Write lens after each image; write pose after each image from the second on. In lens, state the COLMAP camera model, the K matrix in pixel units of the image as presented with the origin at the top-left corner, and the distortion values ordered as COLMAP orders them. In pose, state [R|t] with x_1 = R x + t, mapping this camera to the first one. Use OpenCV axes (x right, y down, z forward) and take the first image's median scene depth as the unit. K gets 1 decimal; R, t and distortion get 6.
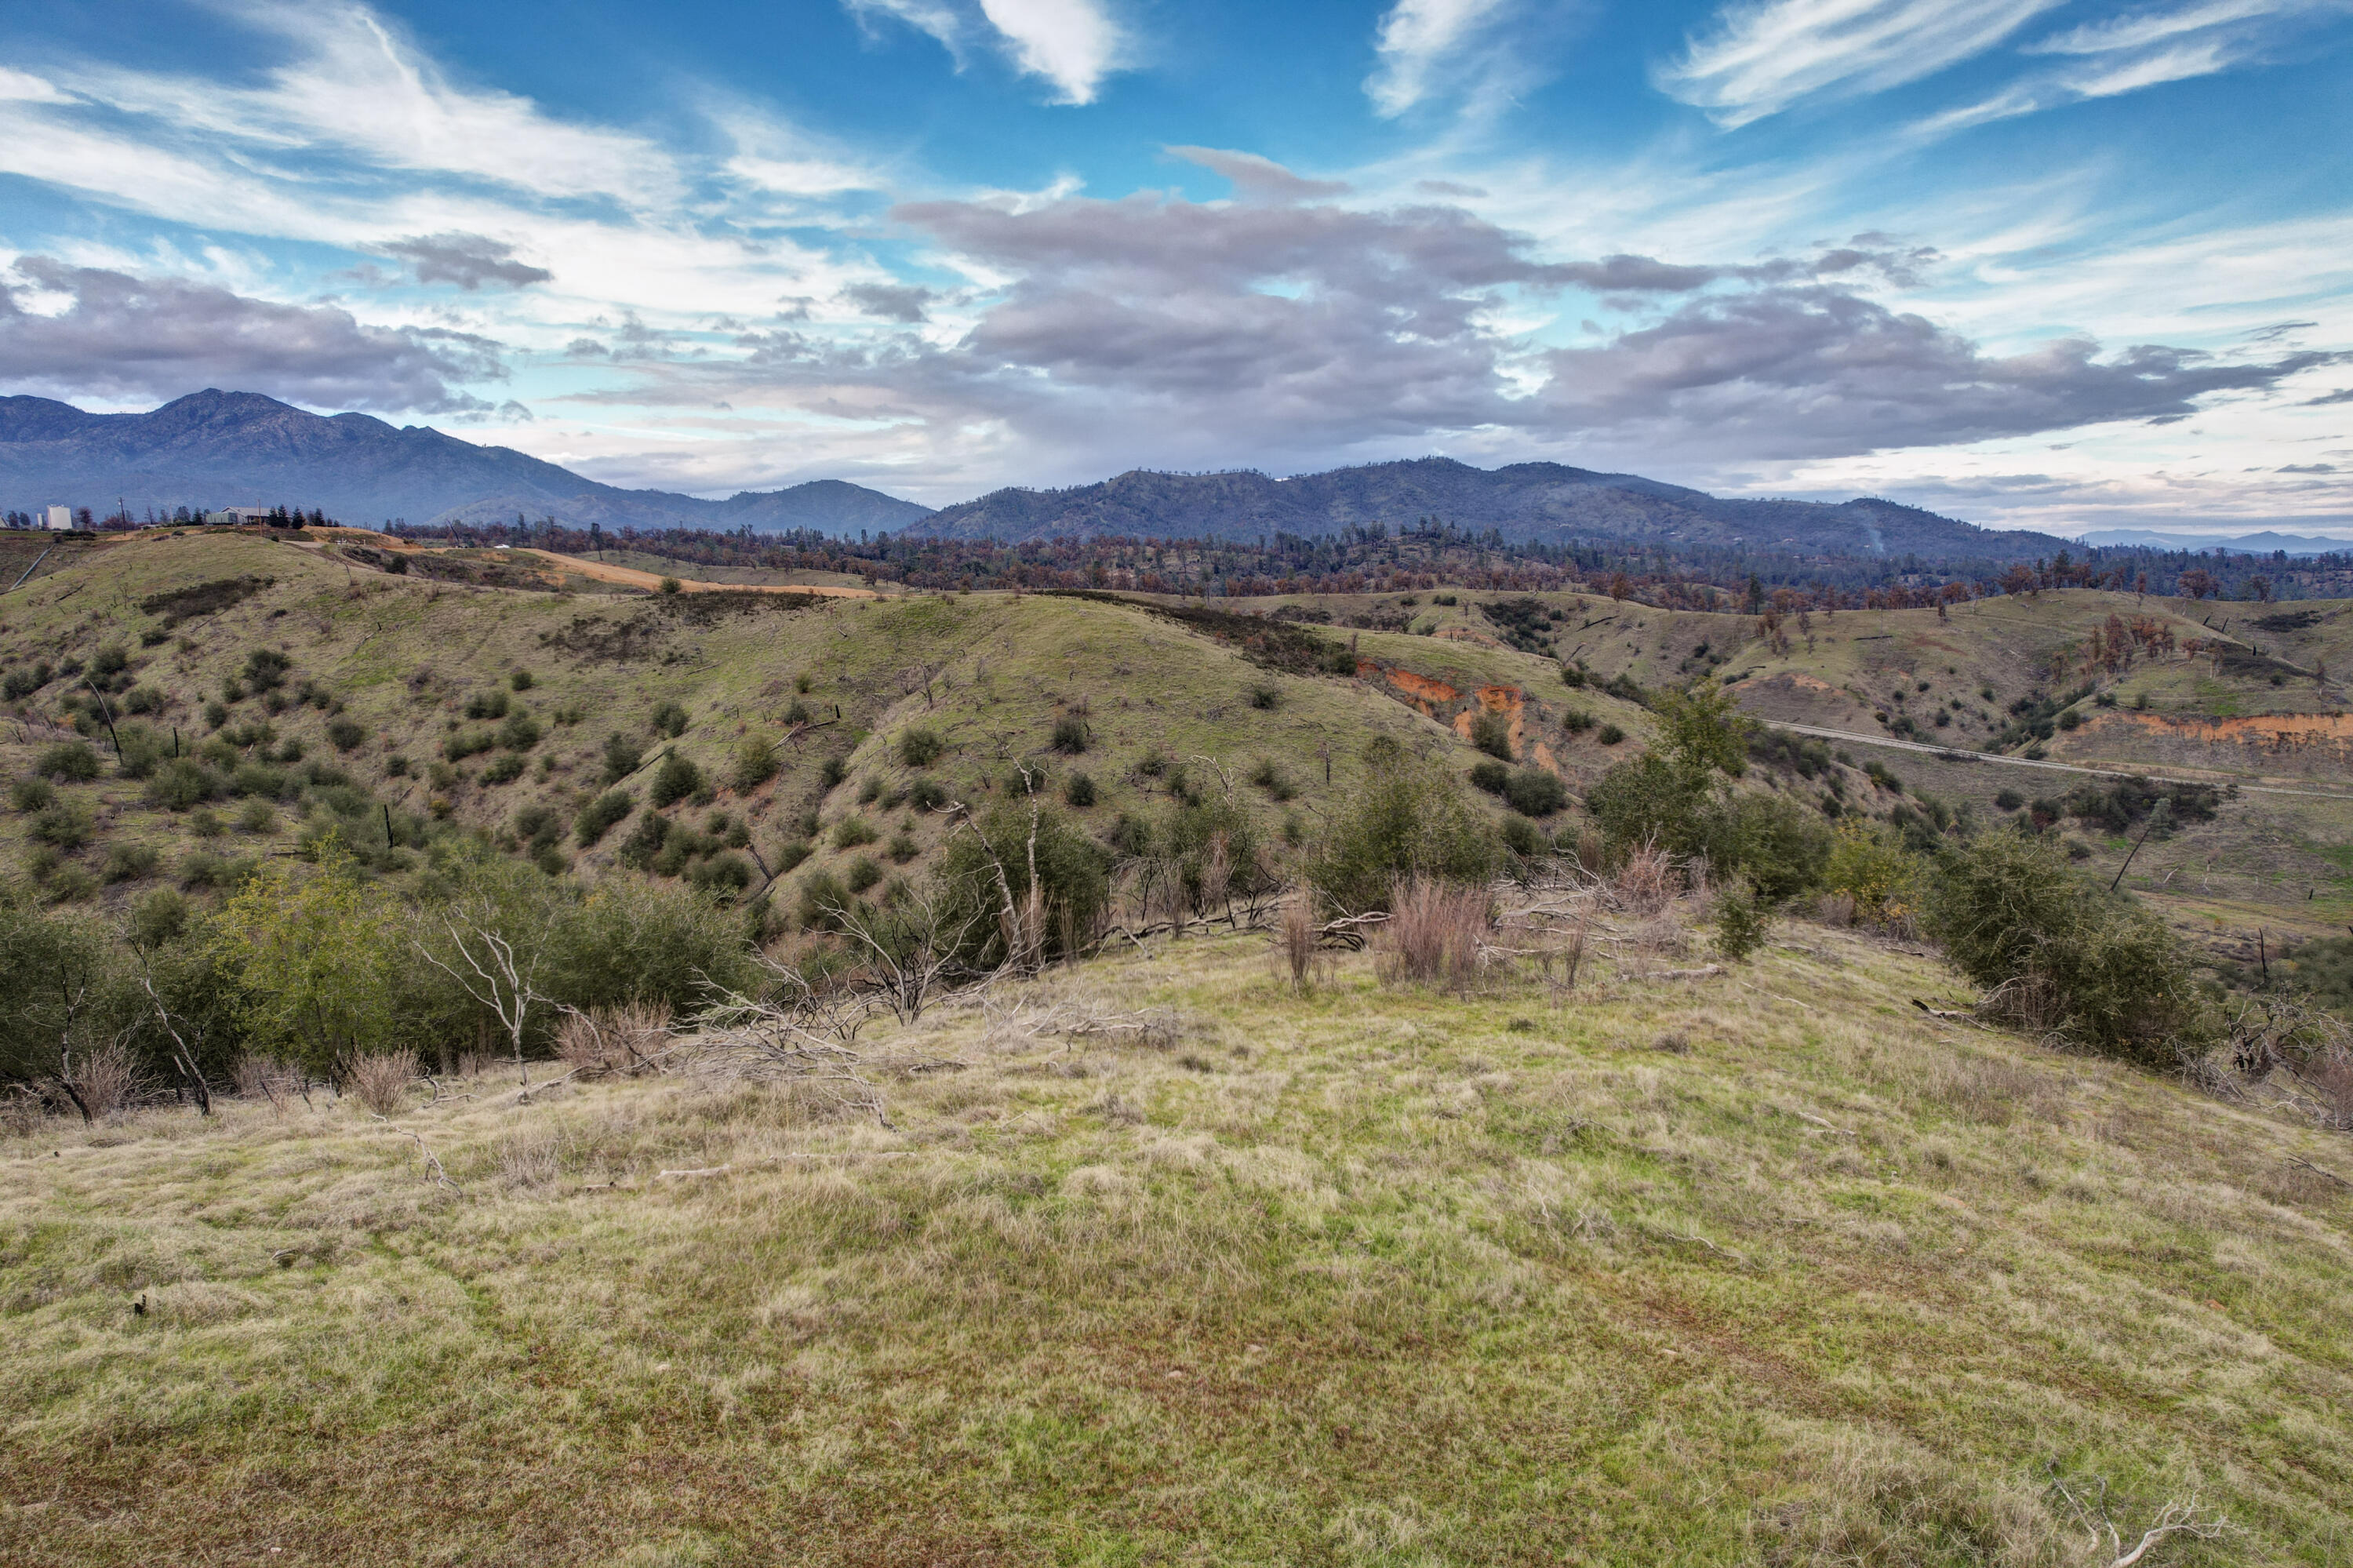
lens RADIAL K [[1512.9, 0, 1176.5], [0, 1512.9, 784.0], [0, 0, 1]] dist [-0.075344, 0.065226]
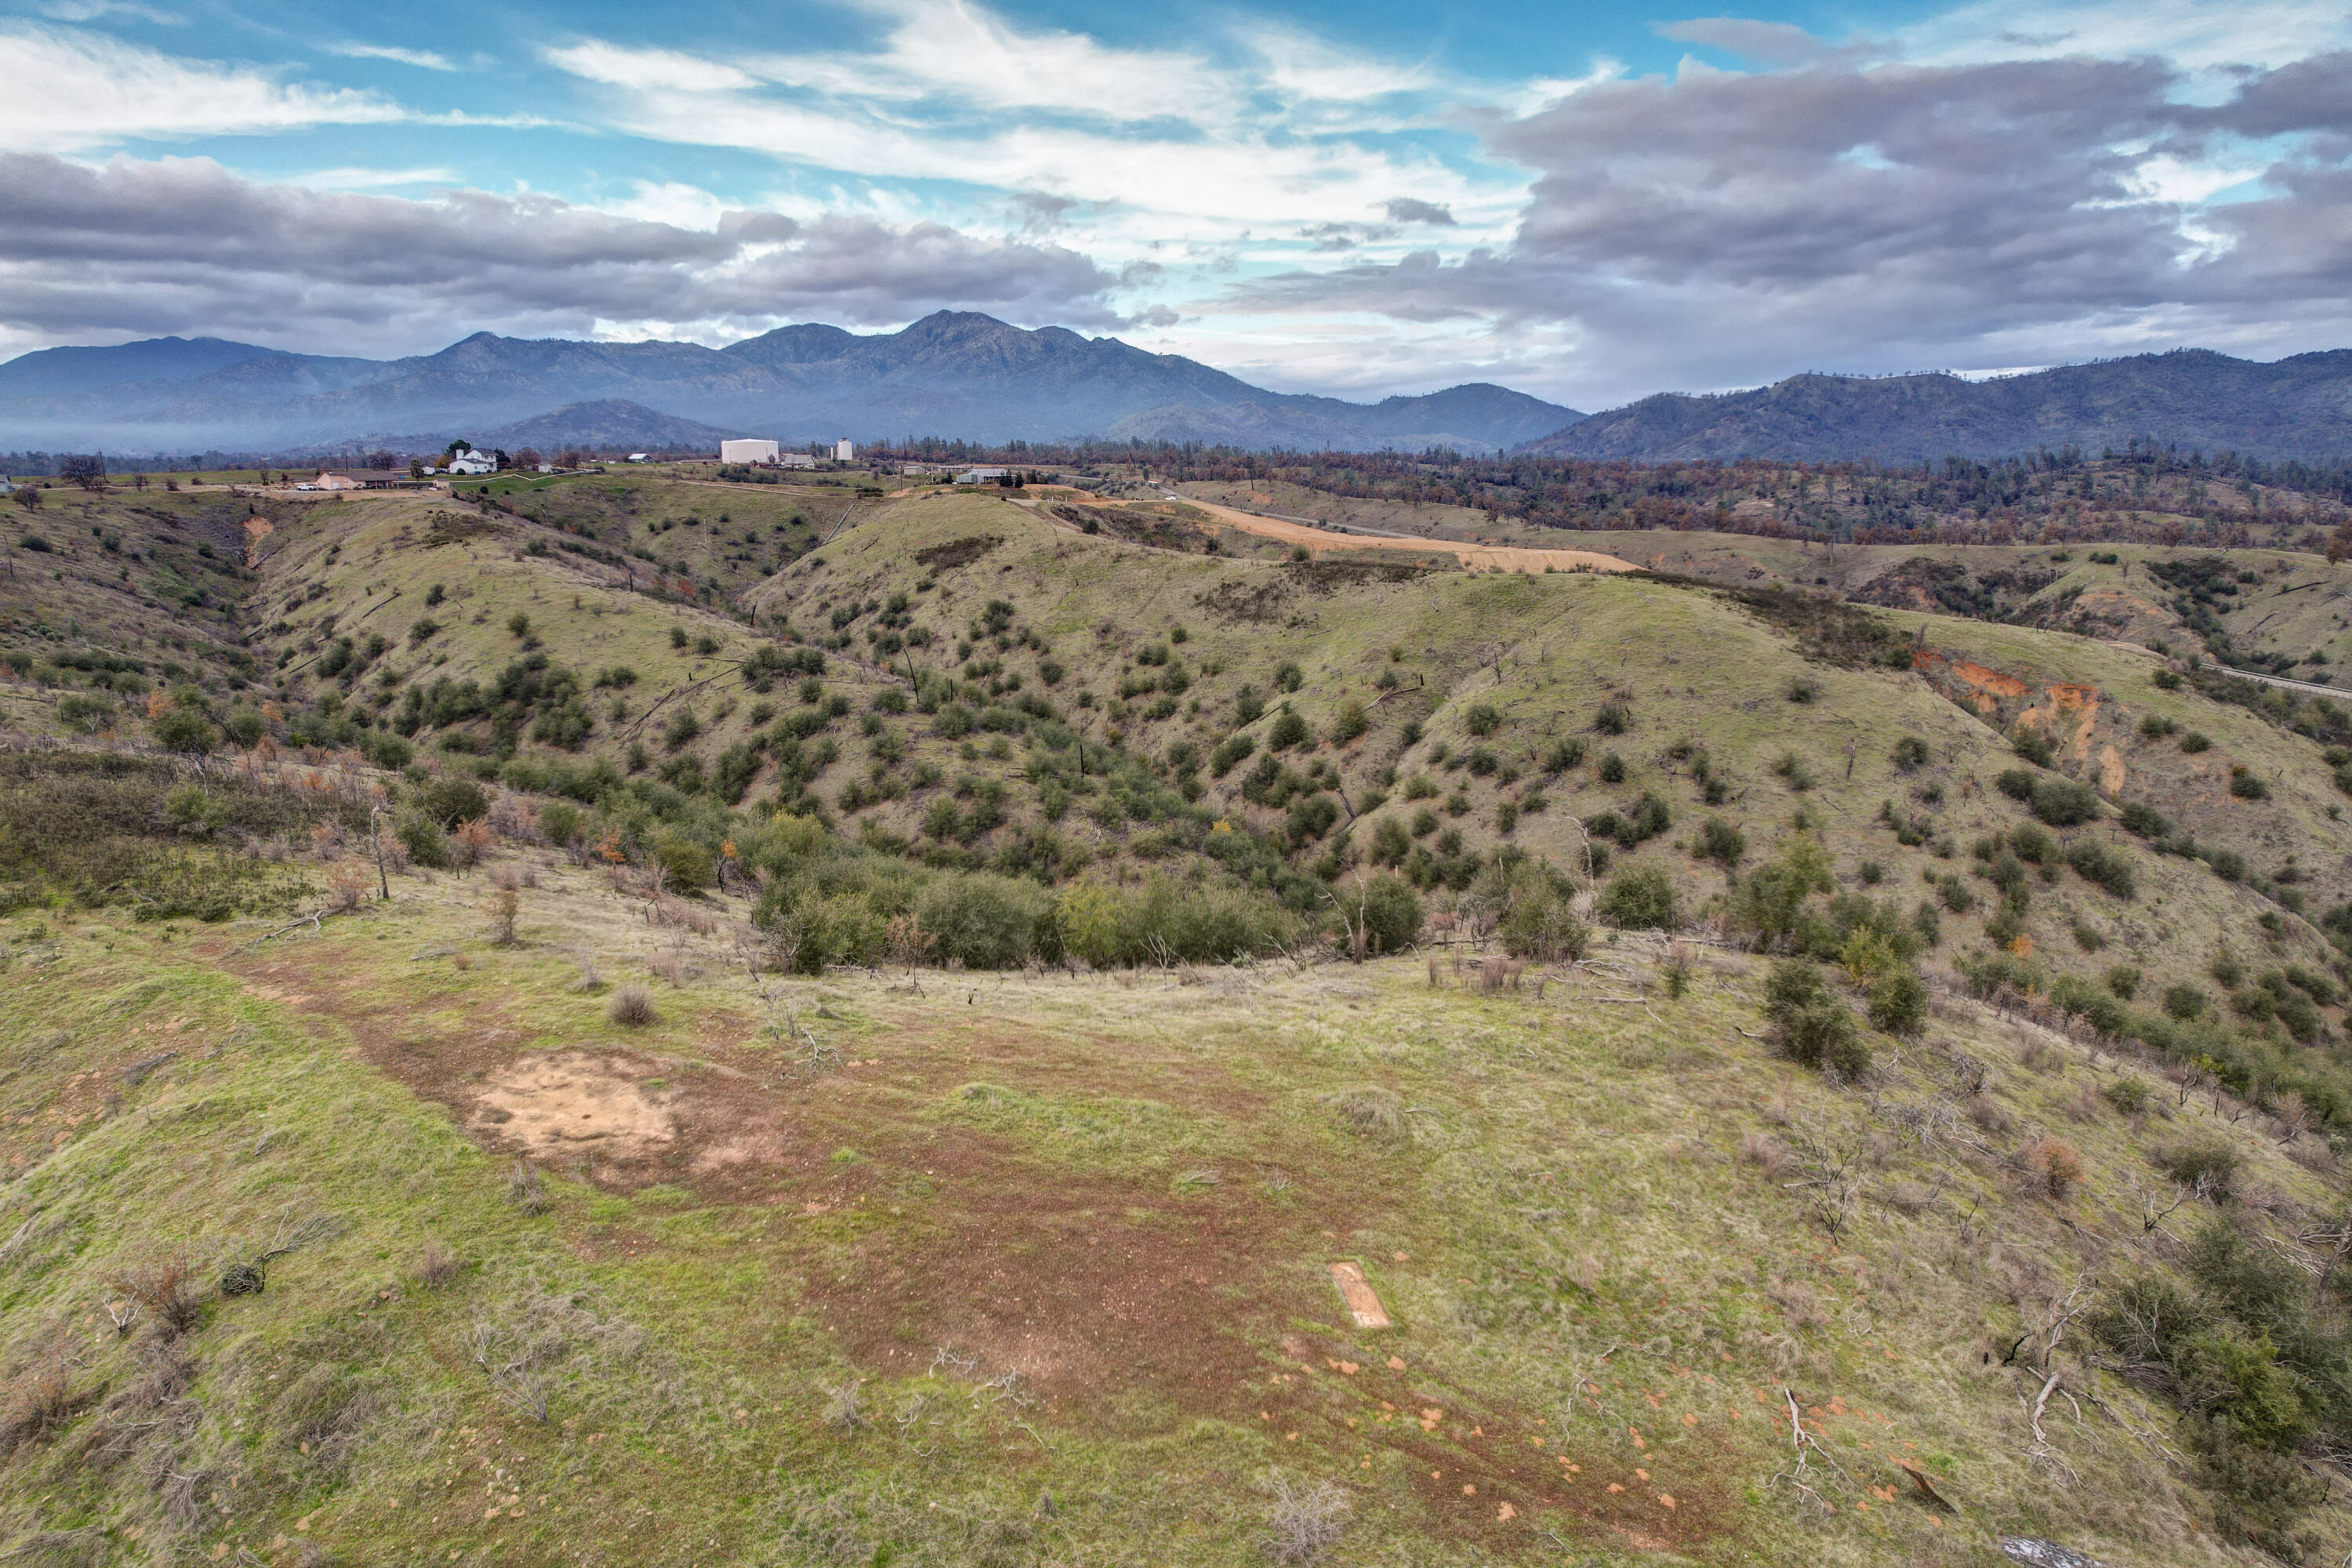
lens RADIAL K [[1512.2, 0, 1176.0], [0, 1512.2, 784.0], [0, 0, 1]] dist [-0.075344, 0.065226]
pose [[0.914646, 0.089404, -0.394246, 0.072659], [-0.064345, 0.995002, 0.076357, -0.042076], [0.399102, -0.044472, 0.915827, -0.172166]]
